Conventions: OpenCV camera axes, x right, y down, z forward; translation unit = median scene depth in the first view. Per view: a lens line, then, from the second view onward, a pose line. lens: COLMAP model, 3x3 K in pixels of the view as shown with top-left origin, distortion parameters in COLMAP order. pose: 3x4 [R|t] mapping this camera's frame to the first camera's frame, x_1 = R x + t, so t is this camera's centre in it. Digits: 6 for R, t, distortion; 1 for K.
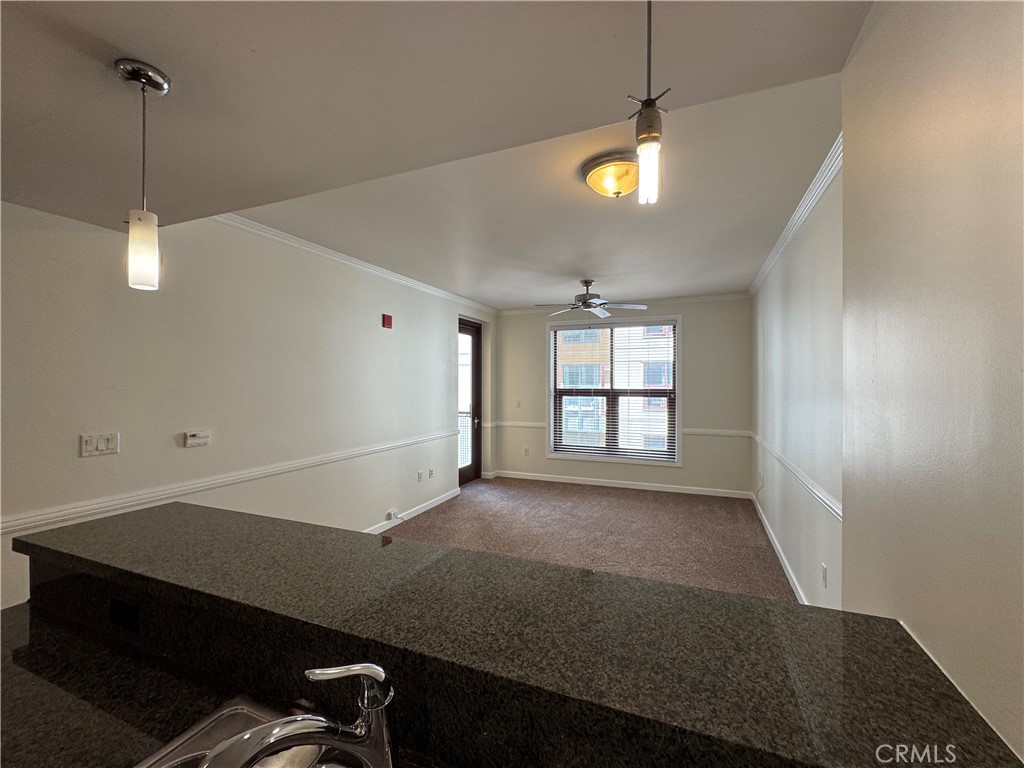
lens RADIAL K [[435.5, 0, 512.0], [0, 435.5, 384.0], [0, 0, 1]] dist [-0.001981, 0.000290]
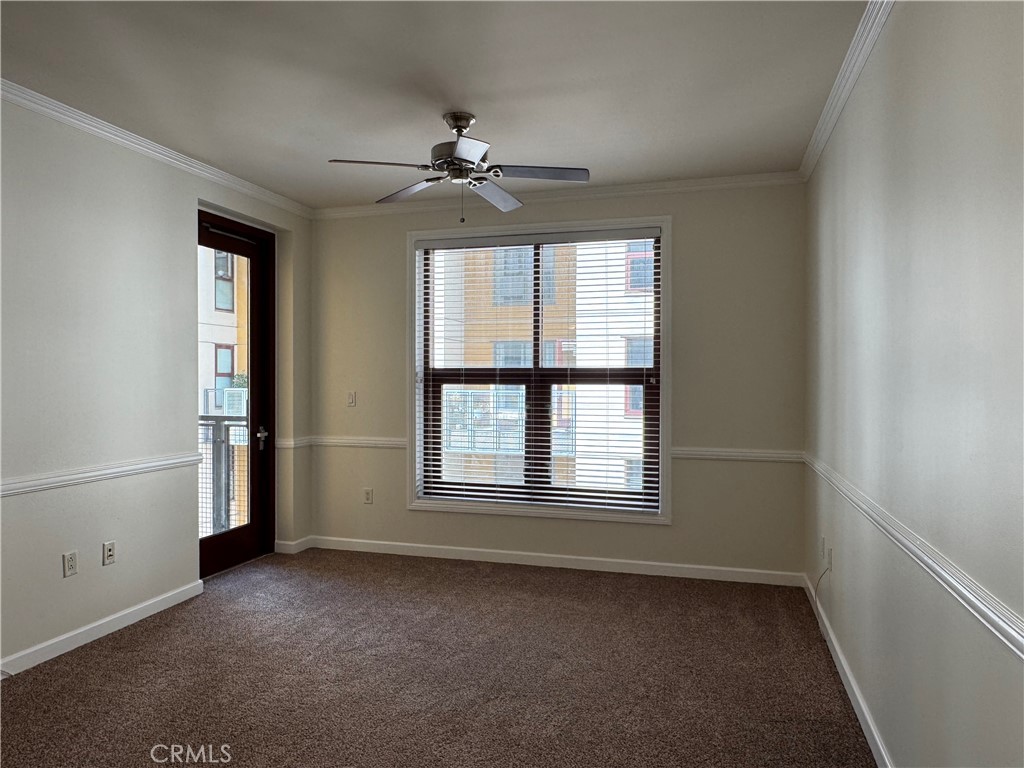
lens RADIAL K [[688.4, 0, 508.4], [0, 688.4, 385.8], [0, 0, 1]] dist [-0.003677, 0.002146]
pose [[0.994005, 0.000606, 0.109336, 0.122718], [-0.001647, 0.999954, 0.009432, 0.026263], [-0.109325, -0.009555, 0.993960, 0.246494]]
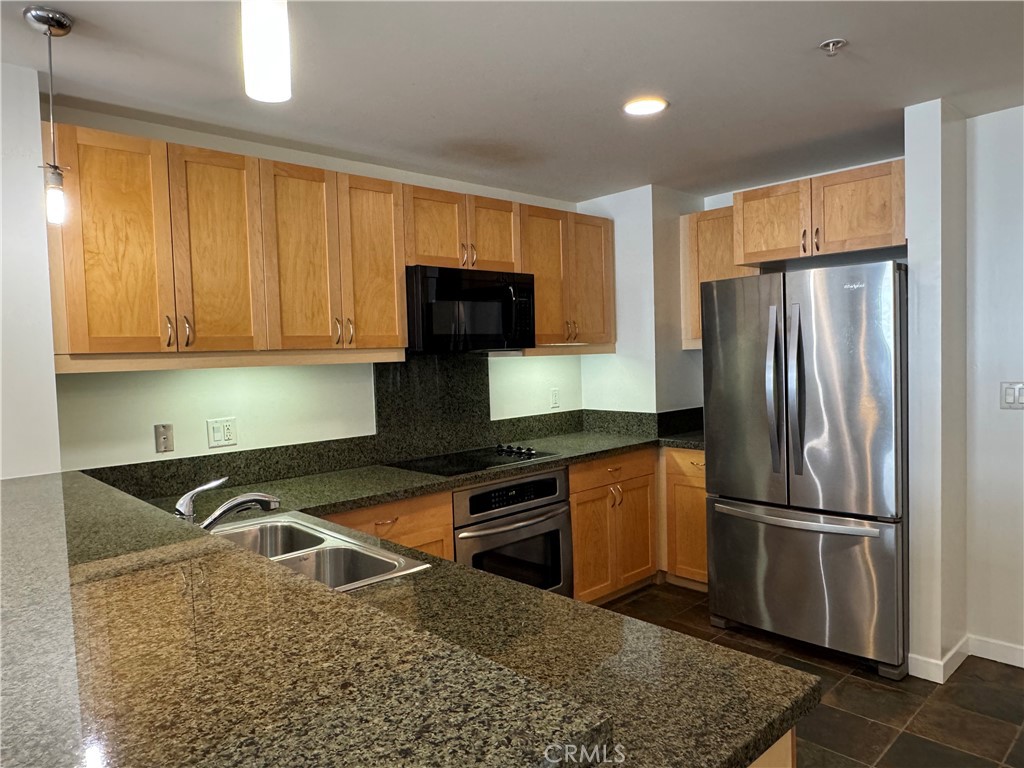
lens RADIAL K [[688.4, 0, 508.4], [0, 688.4, 385.8], [0, 0, 1]] dist [-0.003677, 0.002146]
pose [[-0.914417, 0.008778, 0.404678, -0.285291], [0.031210, 0.998318, 0.048867, 0.017898], [-0.403569, 0.057315, -0.913152, 0.329182]]
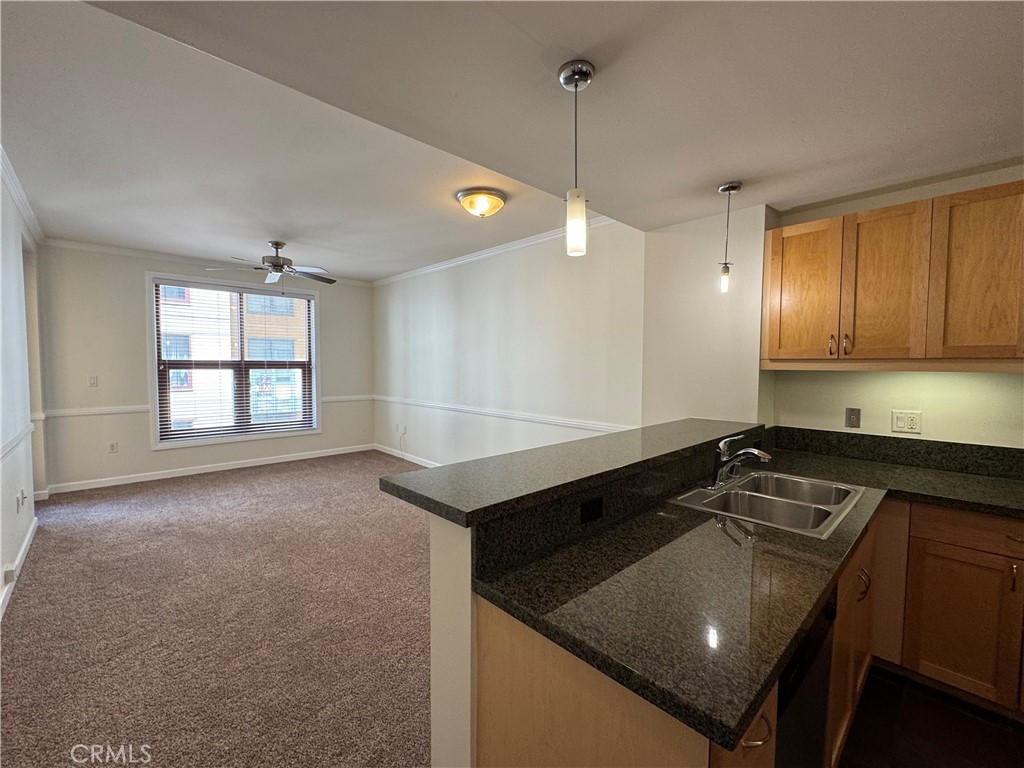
lens RADIAL K [[435.5, 0, 512.0], [0, 435.5, 384.0], [0, 0, 1]] dist [-0.001981, 0.000290]
pose [[0.403508, -0.040732, 0.914069, -0.408734], [-0.004061, 0.998919, 0.046306, 0.017257], [-0.914967, -0.022397, 0.402906, 0.132756]]
